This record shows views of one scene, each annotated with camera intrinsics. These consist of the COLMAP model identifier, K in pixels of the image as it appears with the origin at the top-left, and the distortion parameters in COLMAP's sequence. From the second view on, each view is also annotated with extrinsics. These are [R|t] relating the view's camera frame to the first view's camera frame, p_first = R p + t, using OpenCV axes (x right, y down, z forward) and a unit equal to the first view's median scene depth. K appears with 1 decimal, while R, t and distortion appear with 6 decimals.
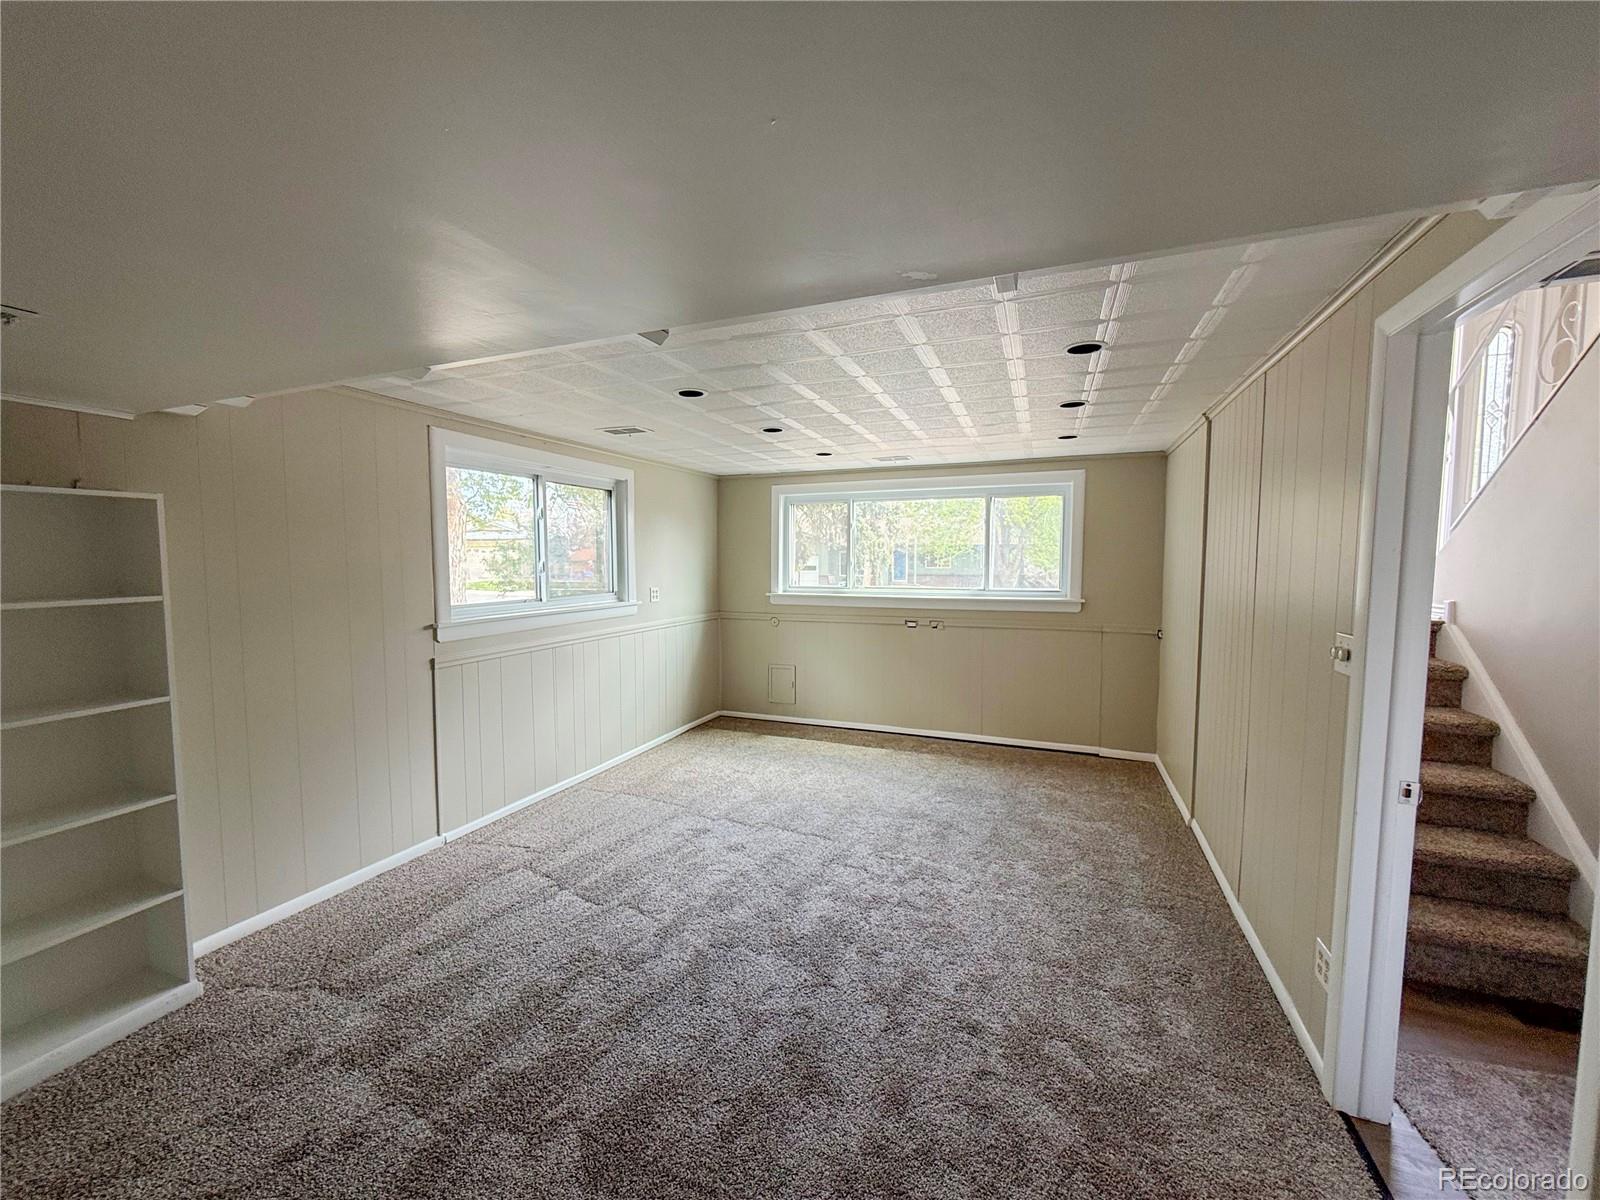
lens RADIAL K [[636.9, 0, 801.8], [0, 636.9, 601.7], [0, 0, 1]] dist [0.000451, -0.000191]
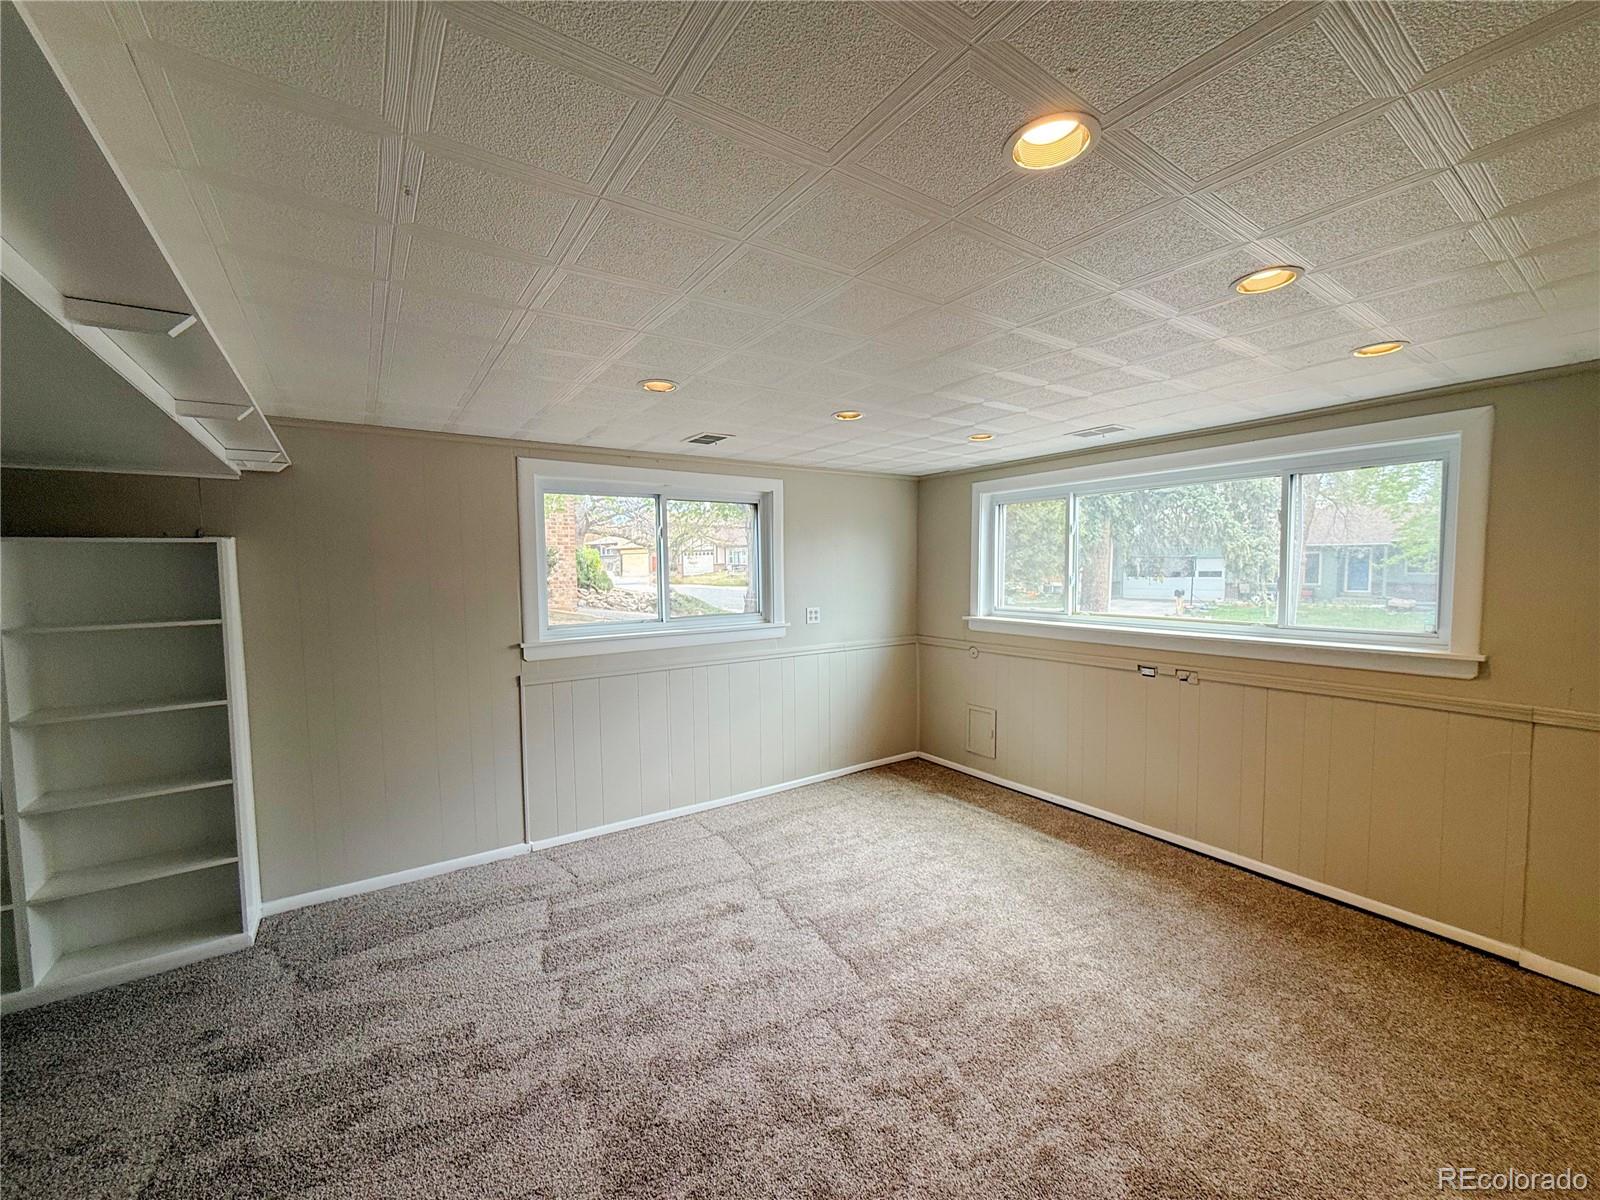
lens RADIAL K [[636.9, 0, 801.8], [0, 636.9, 601.7], [0, 0, 1]] dist [0.000451, -0.000191]
pose [[0.829459, 0.023760, -0.558062, 0.278383], [-0.027891, 0.999610, 0.001104, -0.033936], [0.557871, 0.014649, 0.829798, 0.263927]]
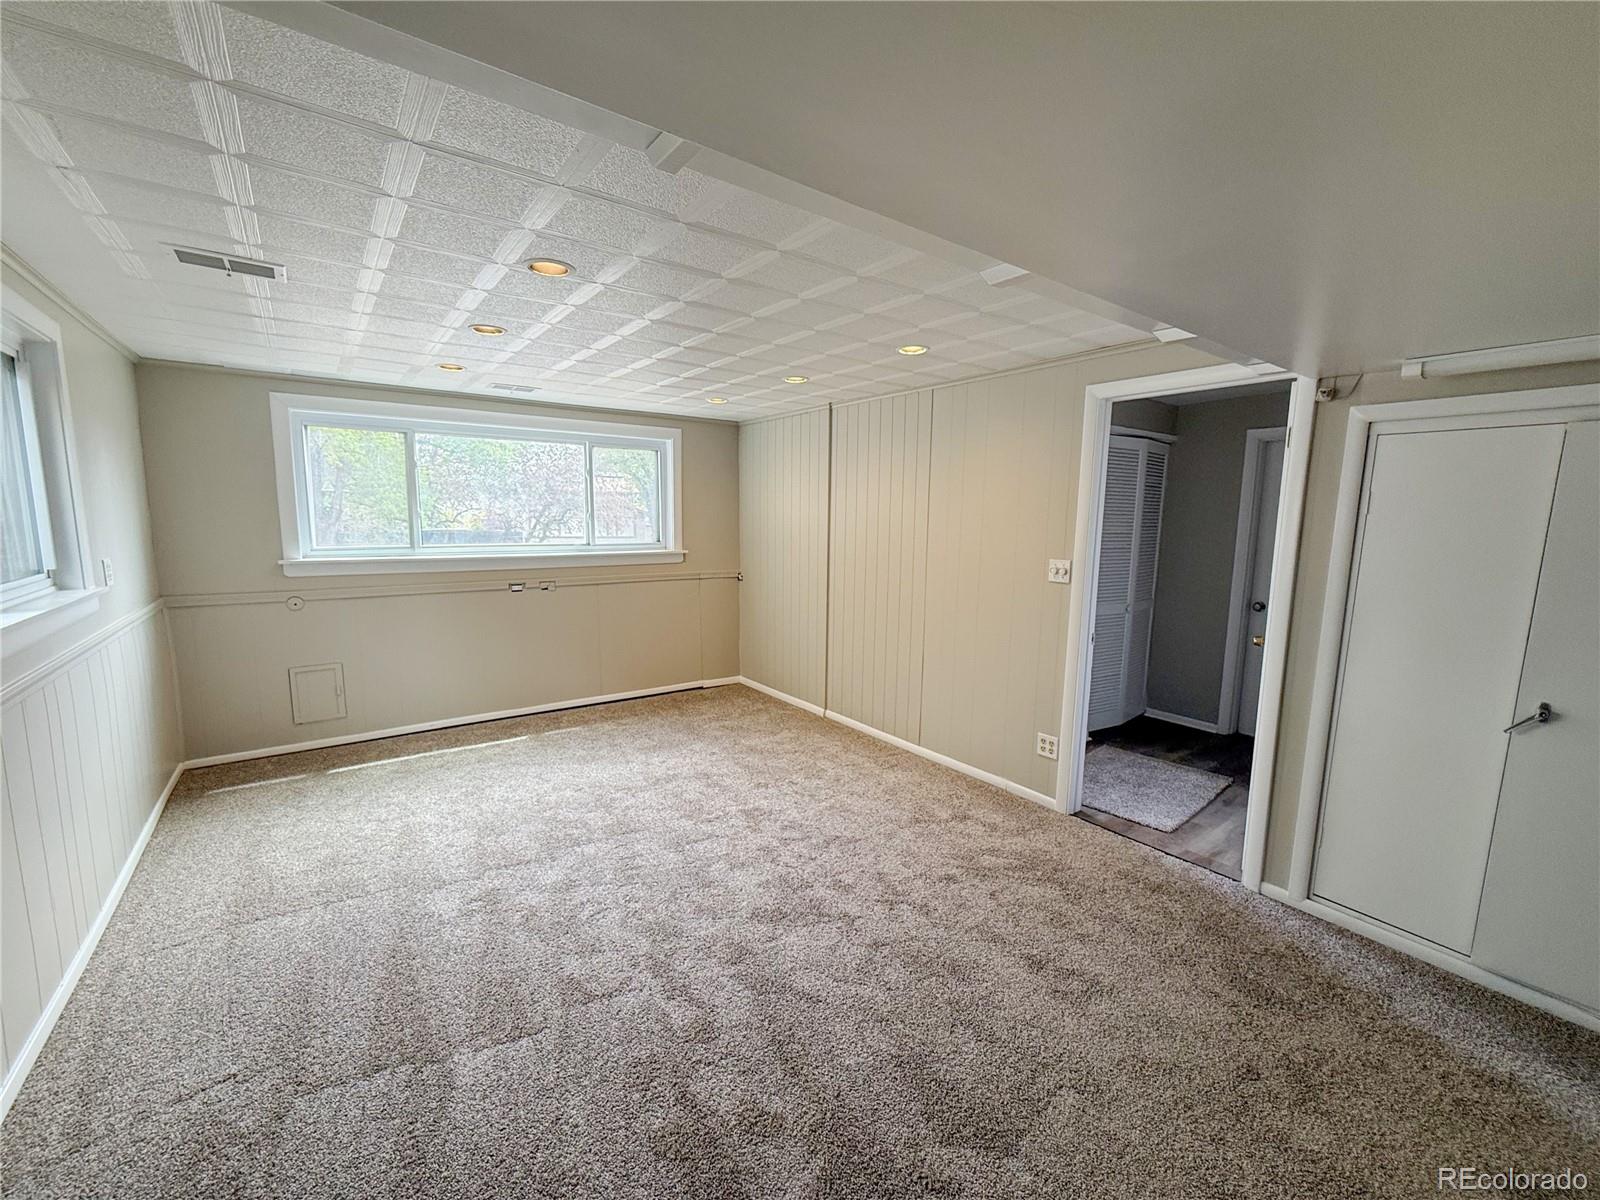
lens RADIAL K [[649.4, 0, 802.9], [0, 649.4, 602.3], [0, 0, 1]] dist [-0.002346, -0.000310]
pose [[0.530795, -0.105236, 0.840941, -0.409957], [0.044071, 0.994346, 0.096615, -0.014207], [-0.846353, -0.014221, 0.532432, 0.242530]]
